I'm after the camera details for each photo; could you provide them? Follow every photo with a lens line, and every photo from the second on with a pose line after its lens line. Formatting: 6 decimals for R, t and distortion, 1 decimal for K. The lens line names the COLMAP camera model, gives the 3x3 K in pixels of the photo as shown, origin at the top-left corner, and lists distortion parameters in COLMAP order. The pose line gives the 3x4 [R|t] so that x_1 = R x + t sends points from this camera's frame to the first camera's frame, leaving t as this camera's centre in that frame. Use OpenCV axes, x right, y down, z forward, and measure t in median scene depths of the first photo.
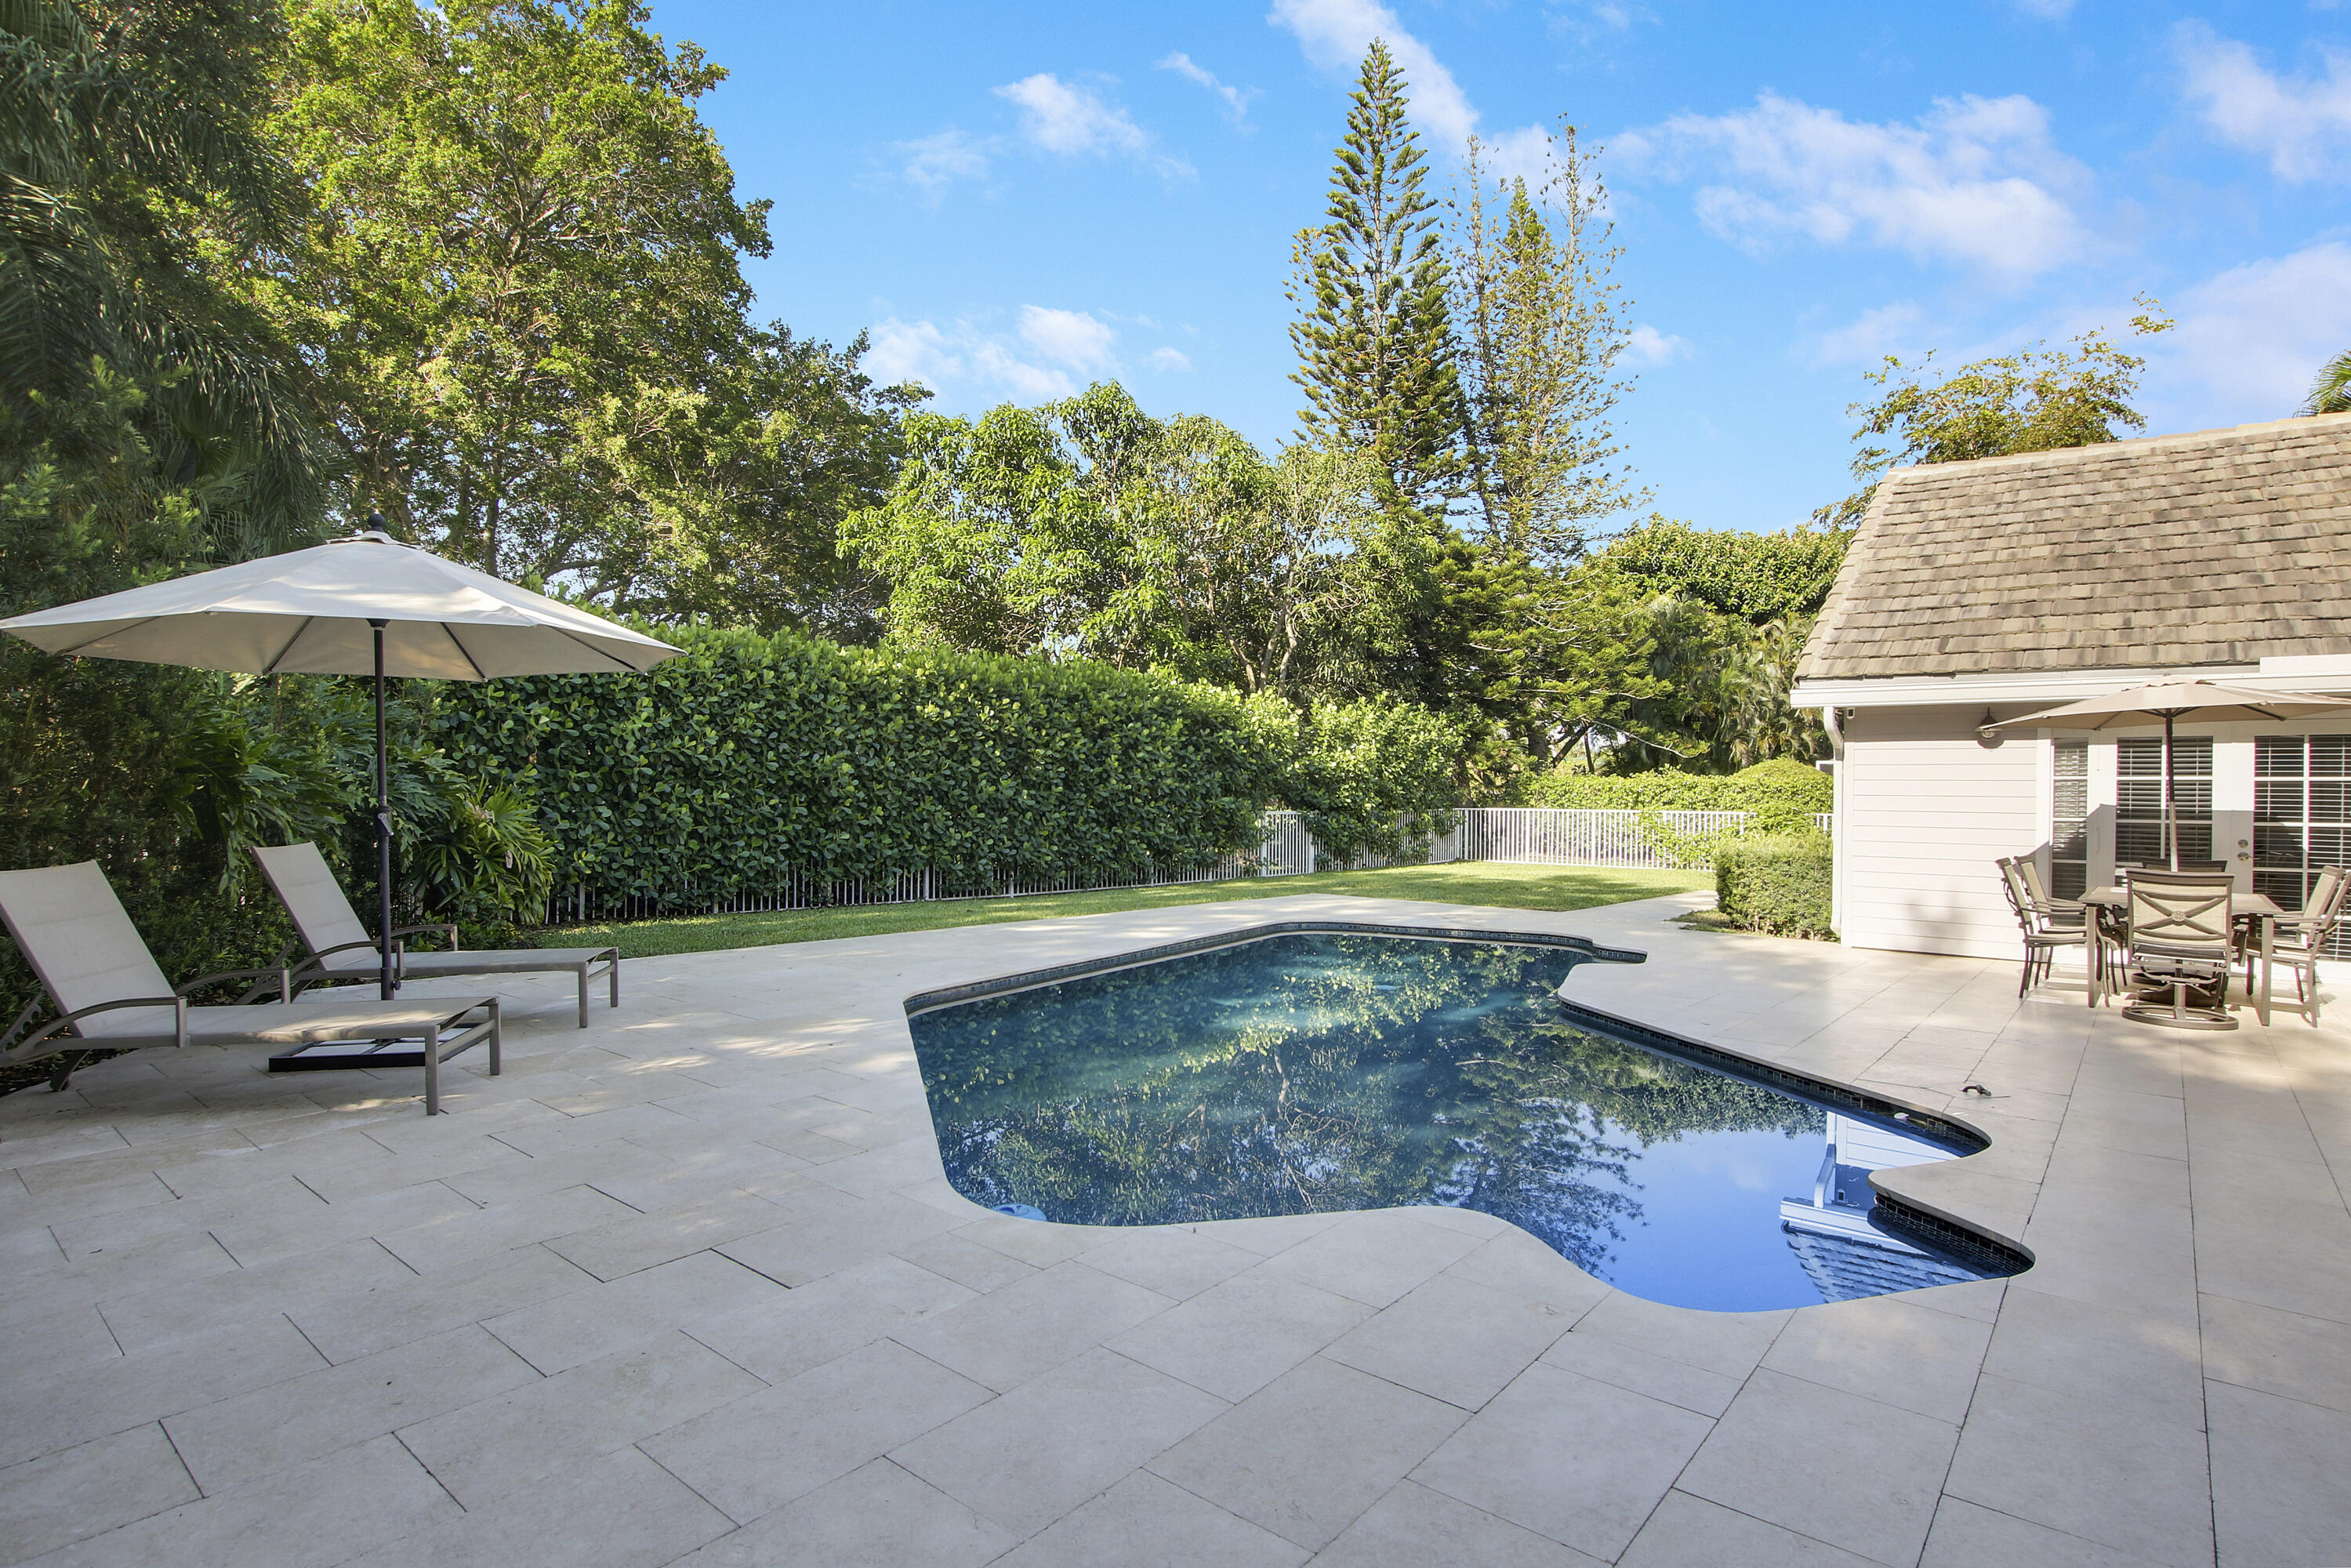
lens RADIAL K [[1188.3, 0, 1177.8], [0, 1188.3, 802.8], [0, 0, 1]] dist [-0.027328, 0.002299]
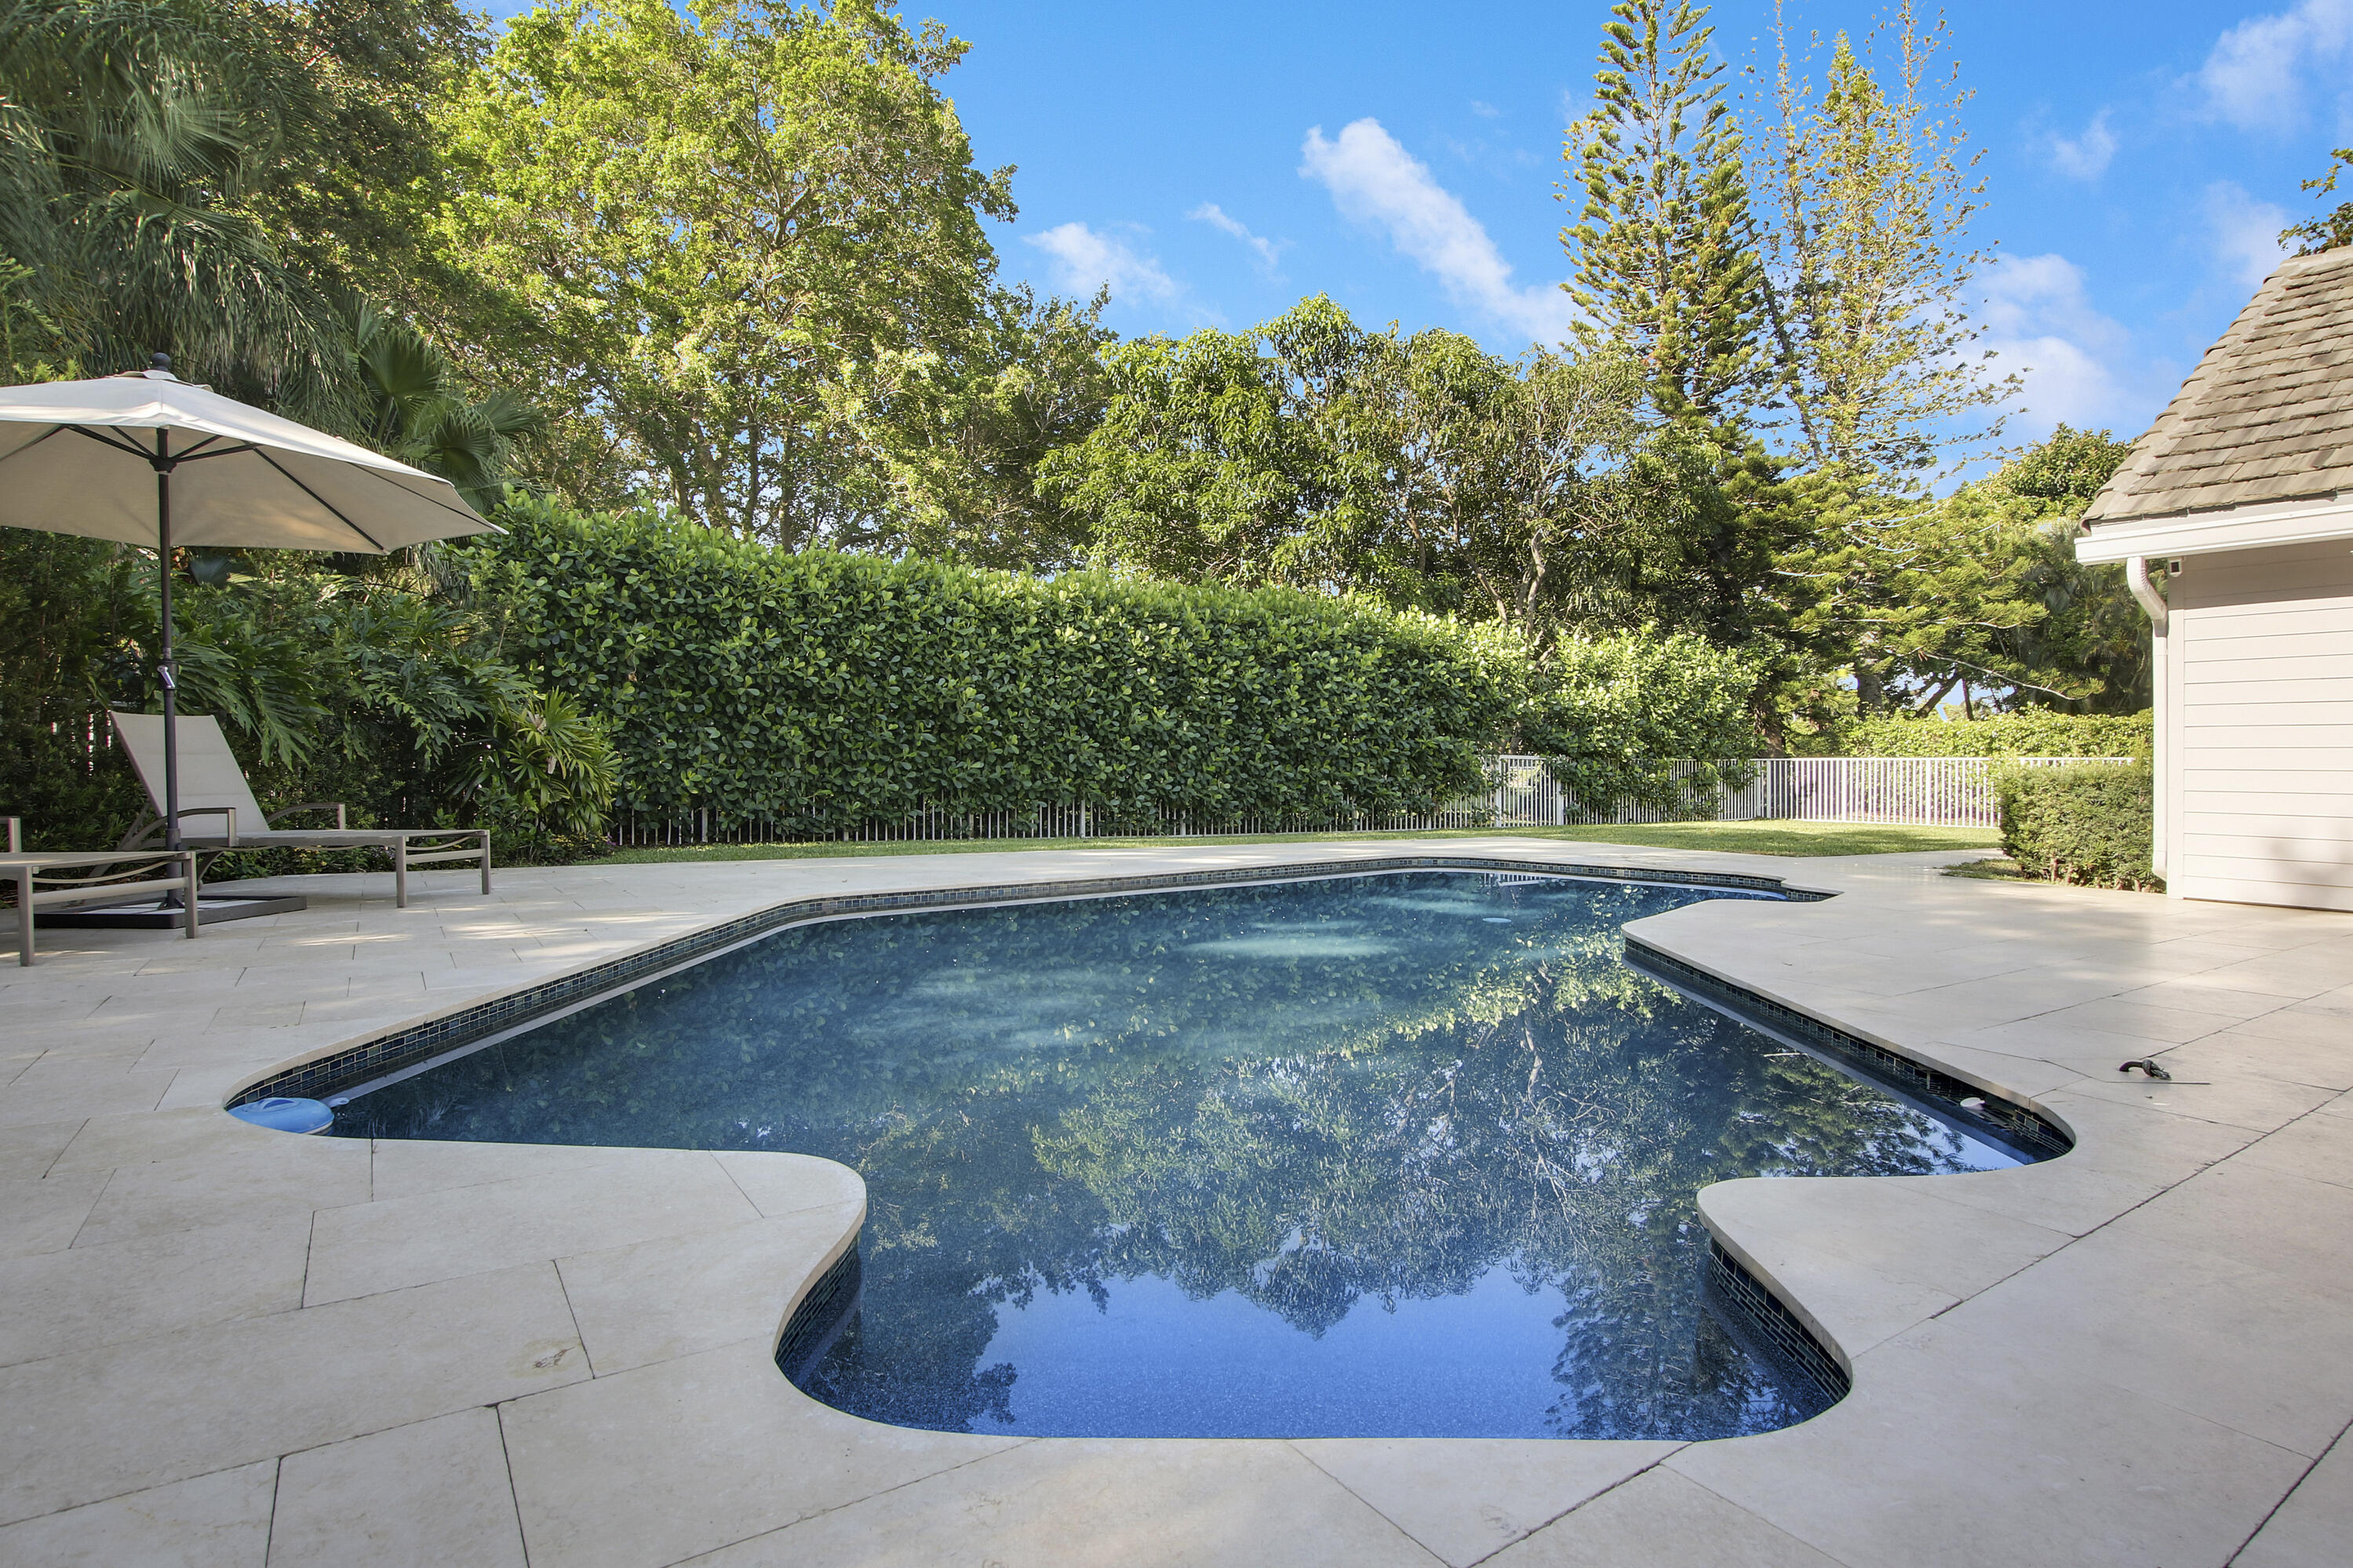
lens RADIAL K [[1189.1, 0, 1173.3], [0, 1189.1, 768.8], [0, 0, 1]] dist [-0.027328, 0.002299]
pose [[0.961312, -0.002063, -0.275453, 0.089413], [0.000447, 0.999982, -0.005930, 0.023960], [0.275460, 0.005578, 0.961296, 0.076813]]
